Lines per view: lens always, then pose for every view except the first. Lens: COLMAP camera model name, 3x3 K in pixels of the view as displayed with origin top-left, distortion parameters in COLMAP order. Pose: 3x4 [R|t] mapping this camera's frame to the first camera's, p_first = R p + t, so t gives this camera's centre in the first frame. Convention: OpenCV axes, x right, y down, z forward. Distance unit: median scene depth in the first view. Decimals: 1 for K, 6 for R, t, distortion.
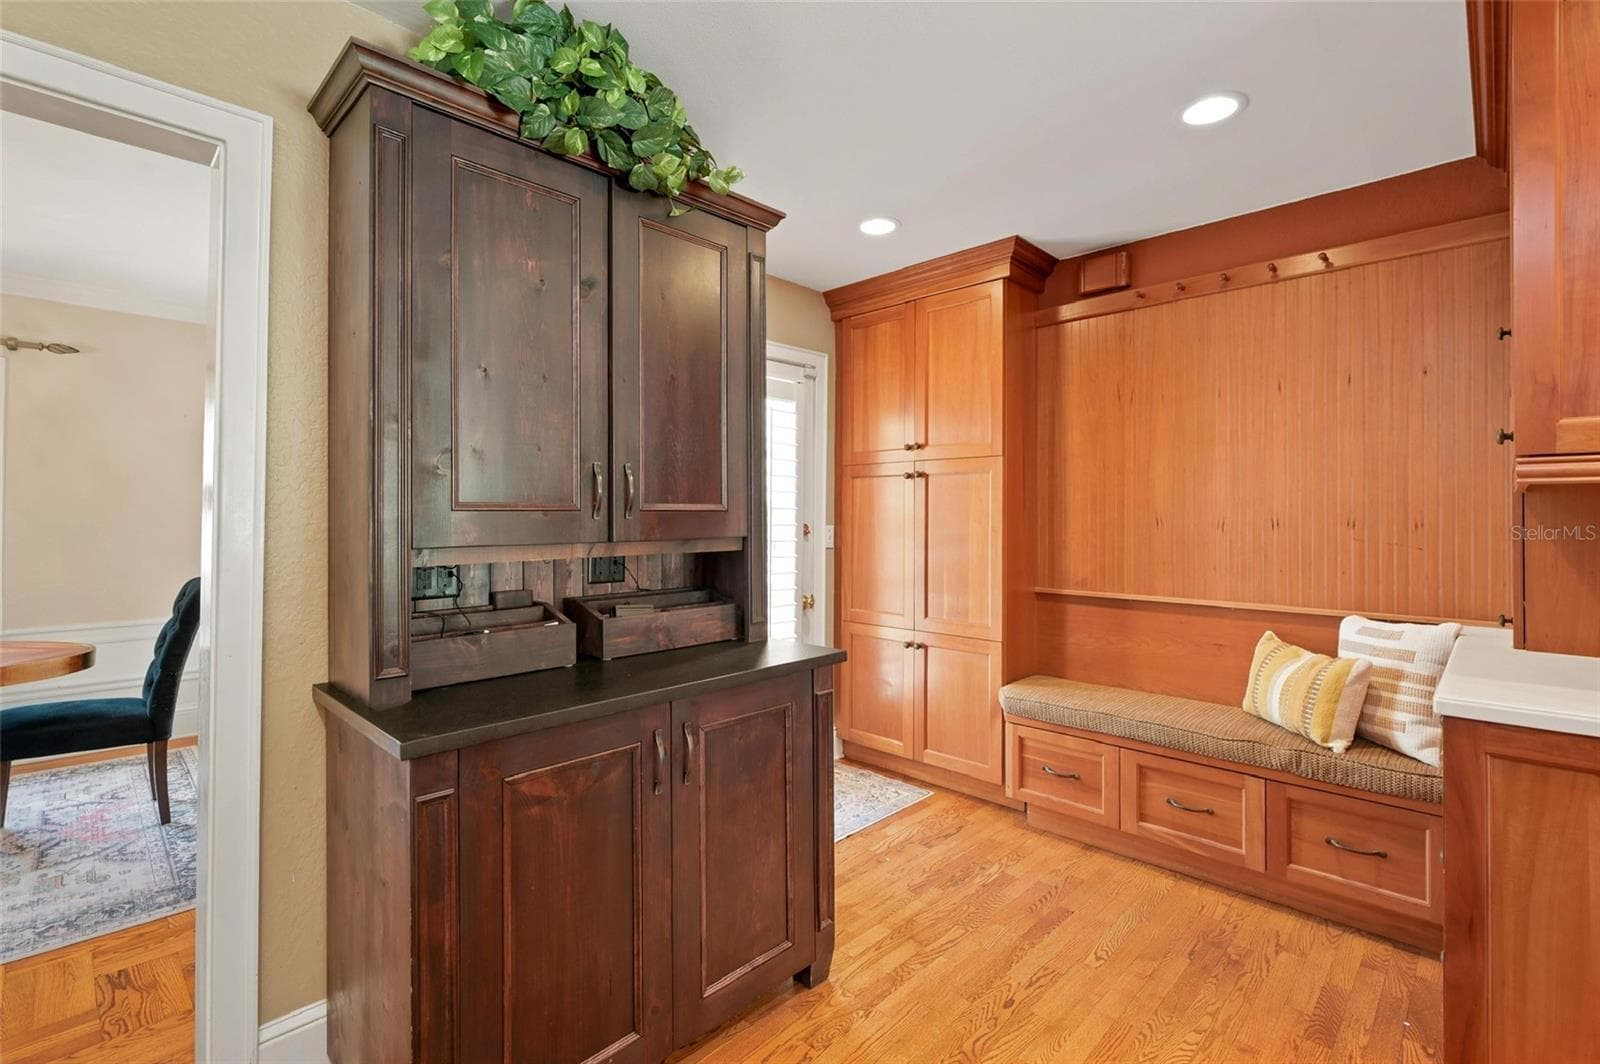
lens RADIAL K [[719.1, 0, 800.3], [0, 719.1, 517.6], [0, 0, 1]] dist [0.005111, 0.000671]
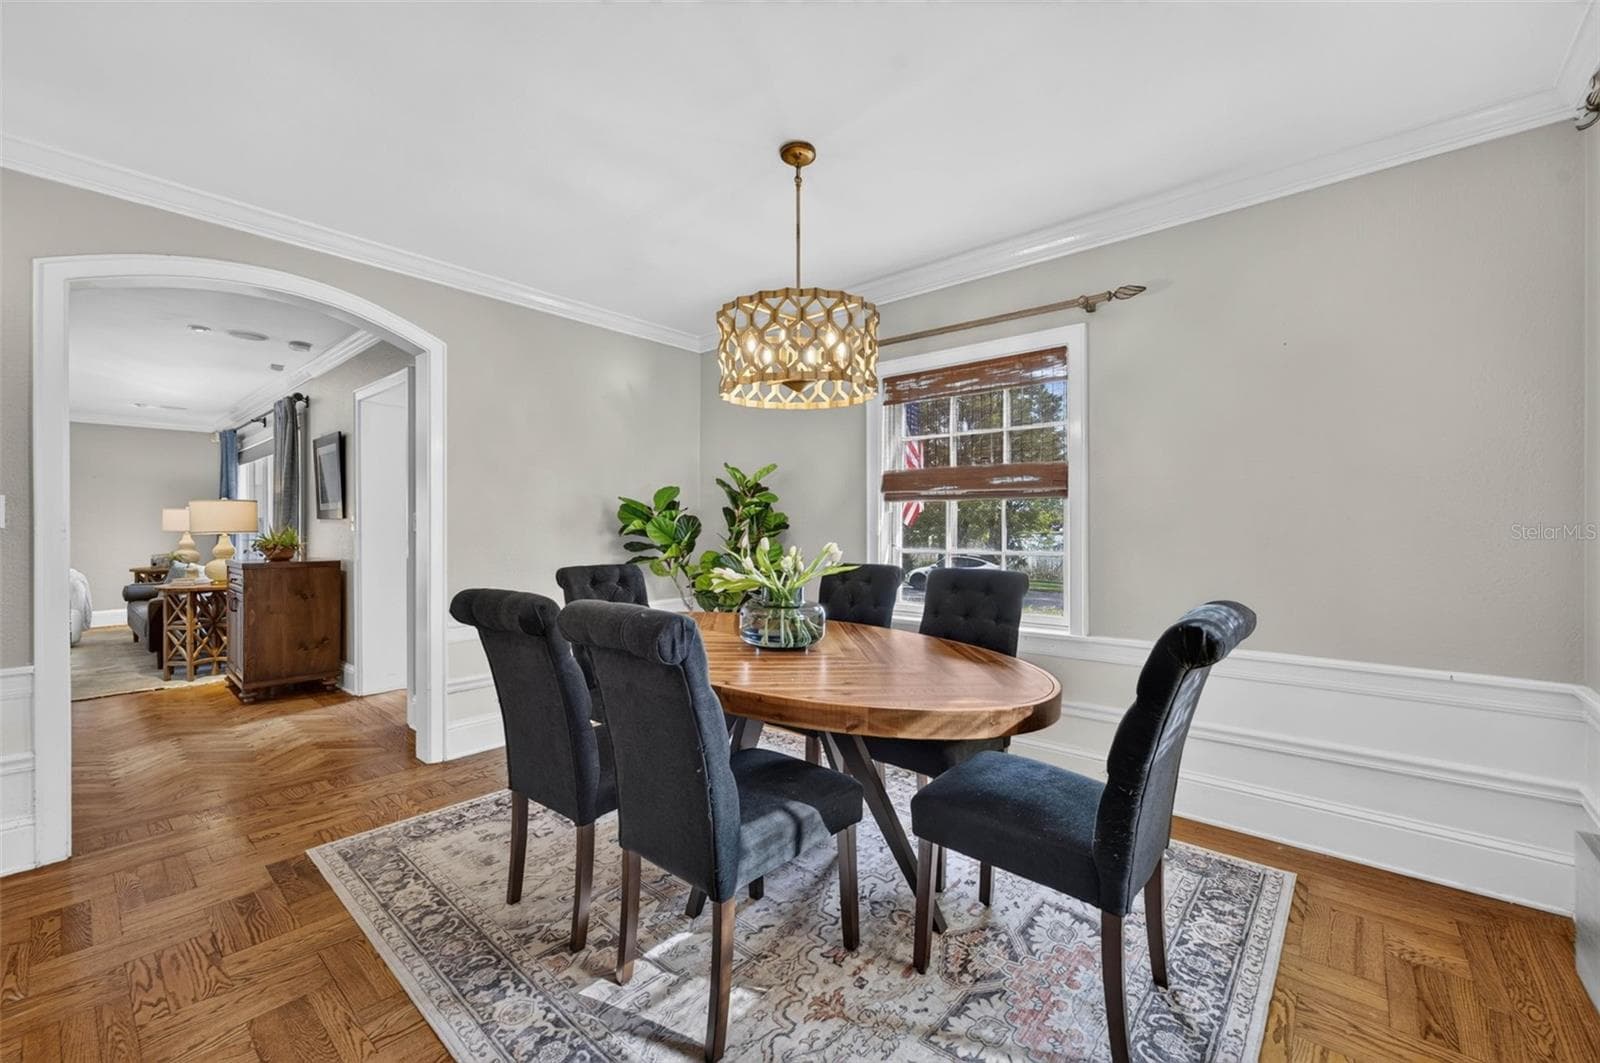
lens RADIAL K [[640.1, 0, 802.2], [0, 640.1, 526.9], [0, 0, 1]] dist [0.002007, 0.000169]
pose [[0.058261, -0.002703, -0.998298, -0.460252], [0.005413, 0.999982, -0.002392, 0.032267], [0.998287, -0.005265, 0.058275, 0.798690]]
